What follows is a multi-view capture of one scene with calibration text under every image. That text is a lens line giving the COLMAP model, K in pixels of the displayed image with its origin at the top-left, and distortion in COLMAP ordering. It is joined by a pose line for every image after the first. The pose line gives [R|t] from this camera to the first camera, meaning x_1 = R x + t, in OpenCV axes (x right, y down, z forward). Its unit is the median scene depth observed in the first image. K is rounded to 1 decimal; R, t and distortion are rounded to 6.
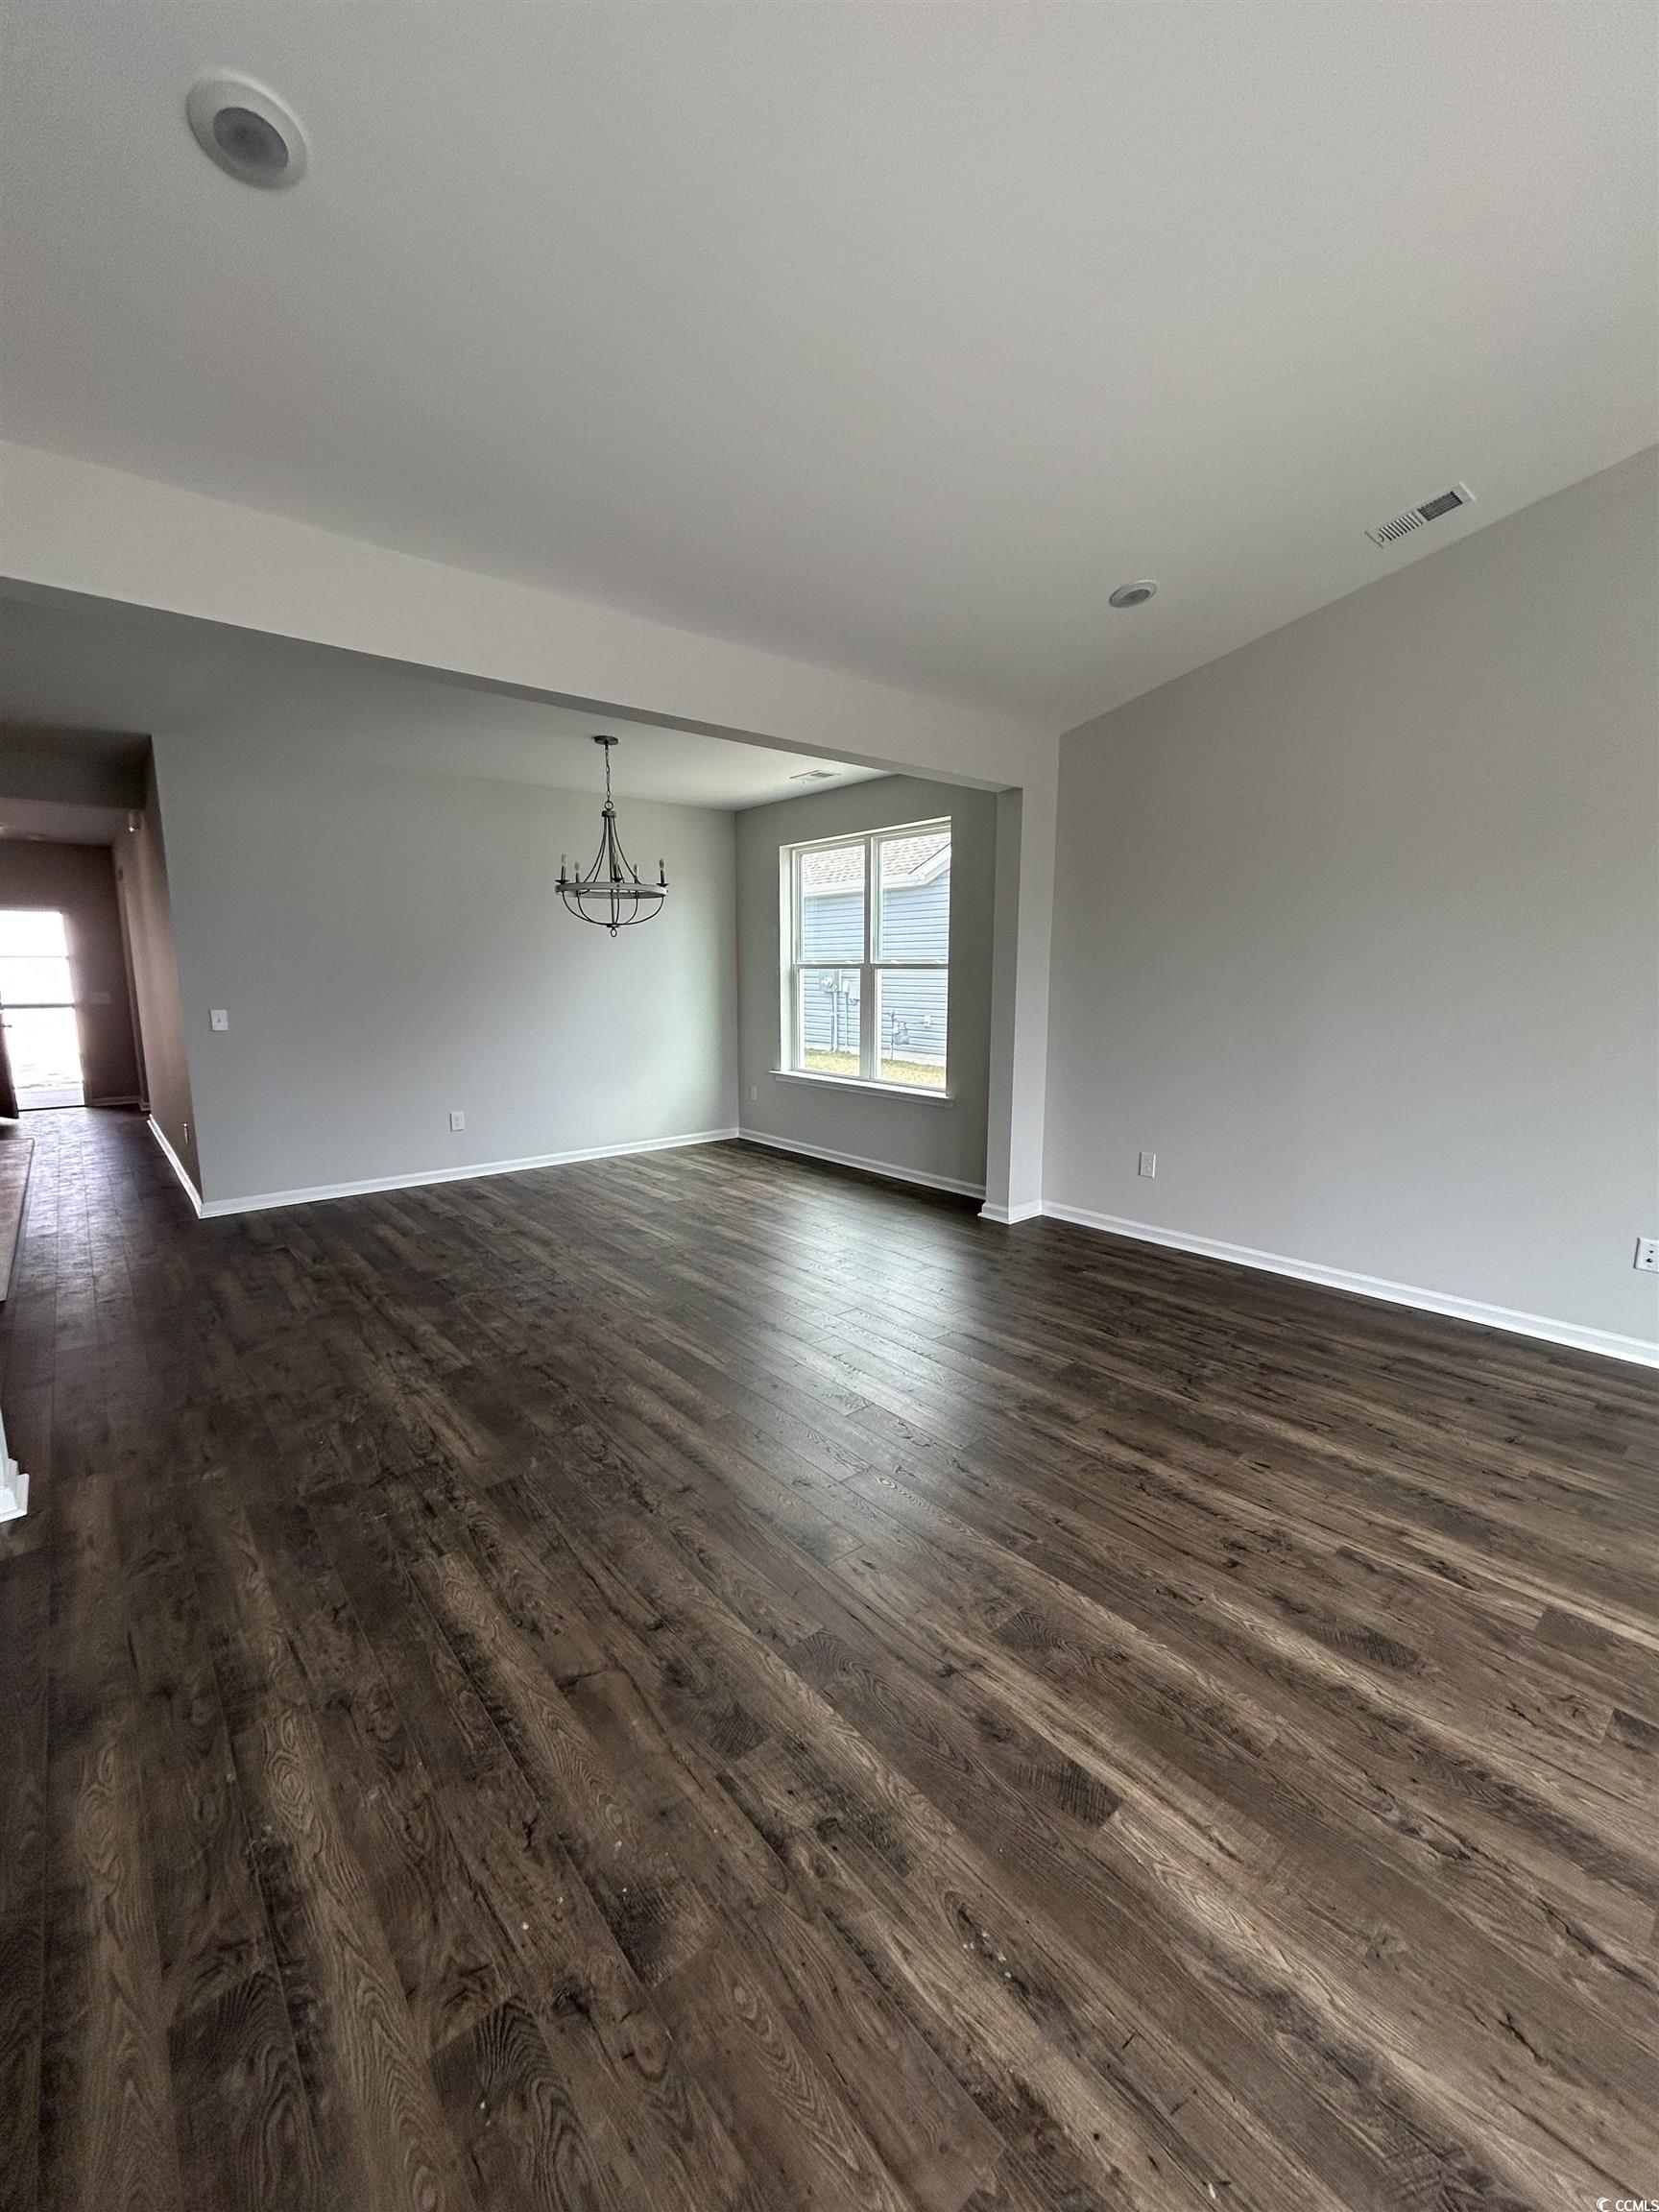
lens RADIAL K [[881.3, 0, 827.9], [0, 881.3, 1107.9], [0, 0, 1]] dist [-0.009213, 0.000114]
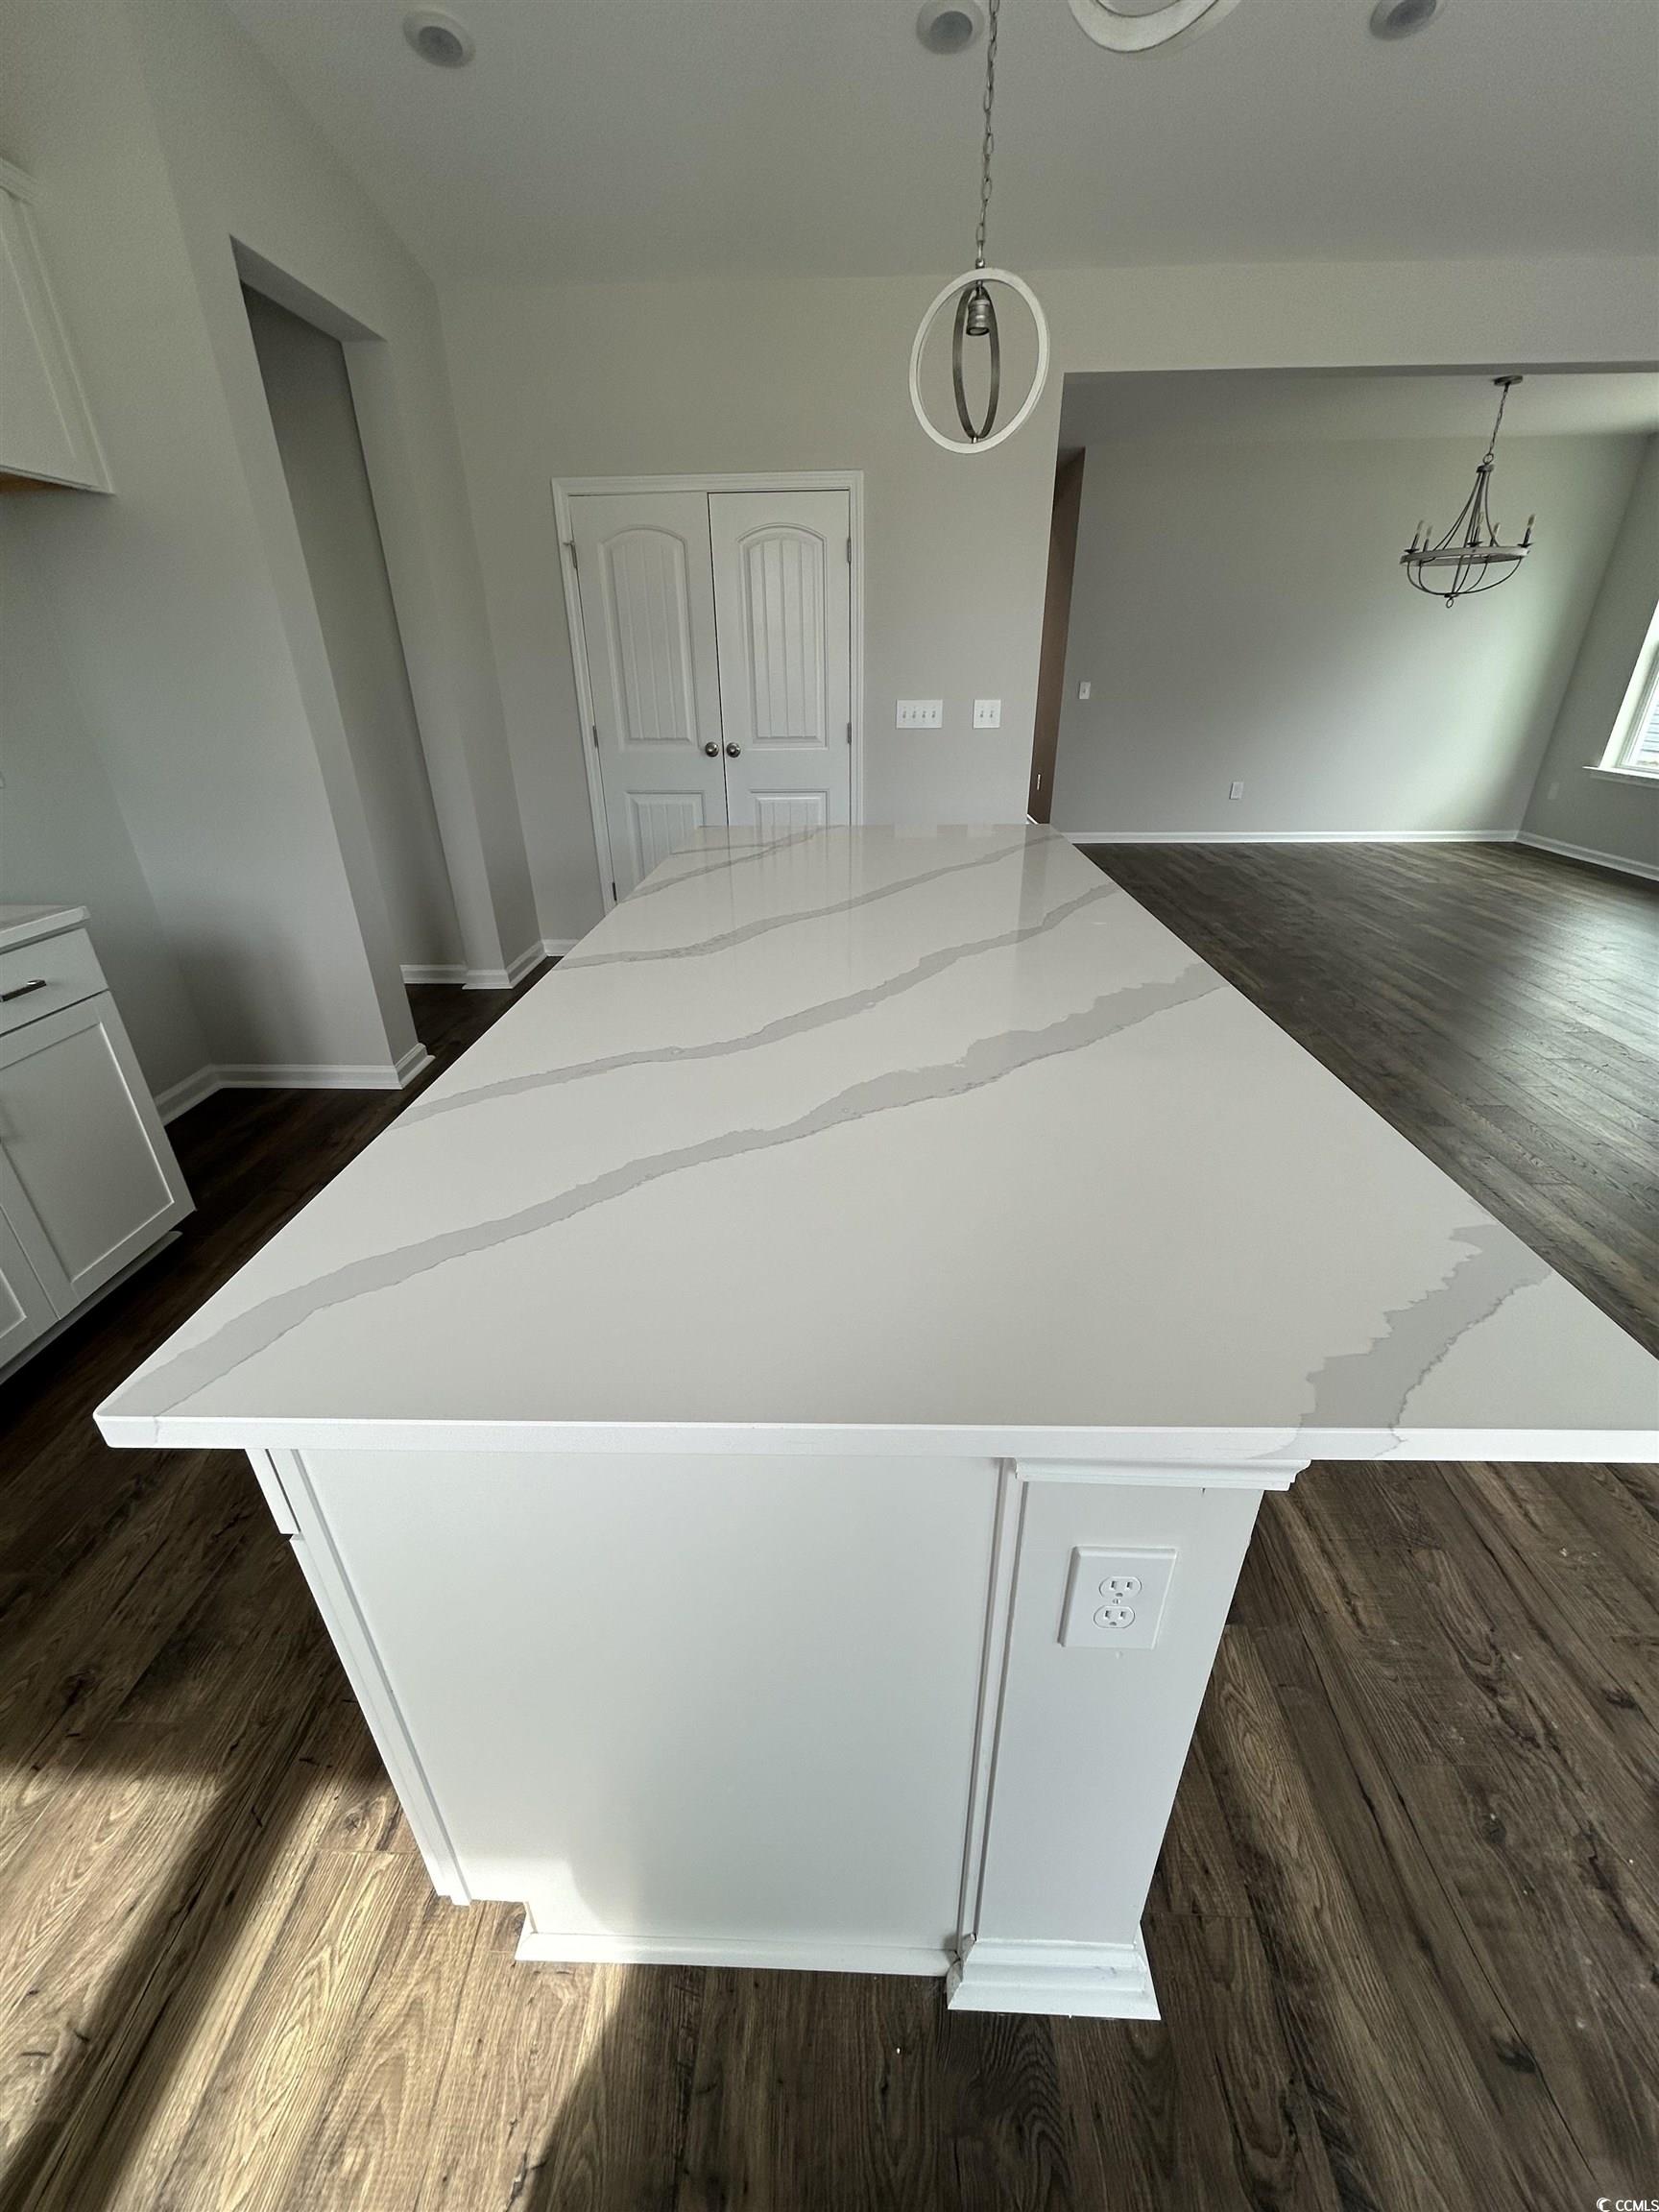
lens RADIAL K [[881.3, 0, 814.2], [0, 881.3, 1115.3], [0, 0, 1]] dist [-0.009213, 0.000114]
pose [[0.729326, 0.301268, -0.614264, 0.023476], [-0.090426, 0.932400, 0.349934, 0.071830], [0.678164, -0.199670, 0.707266, -0.361228]]
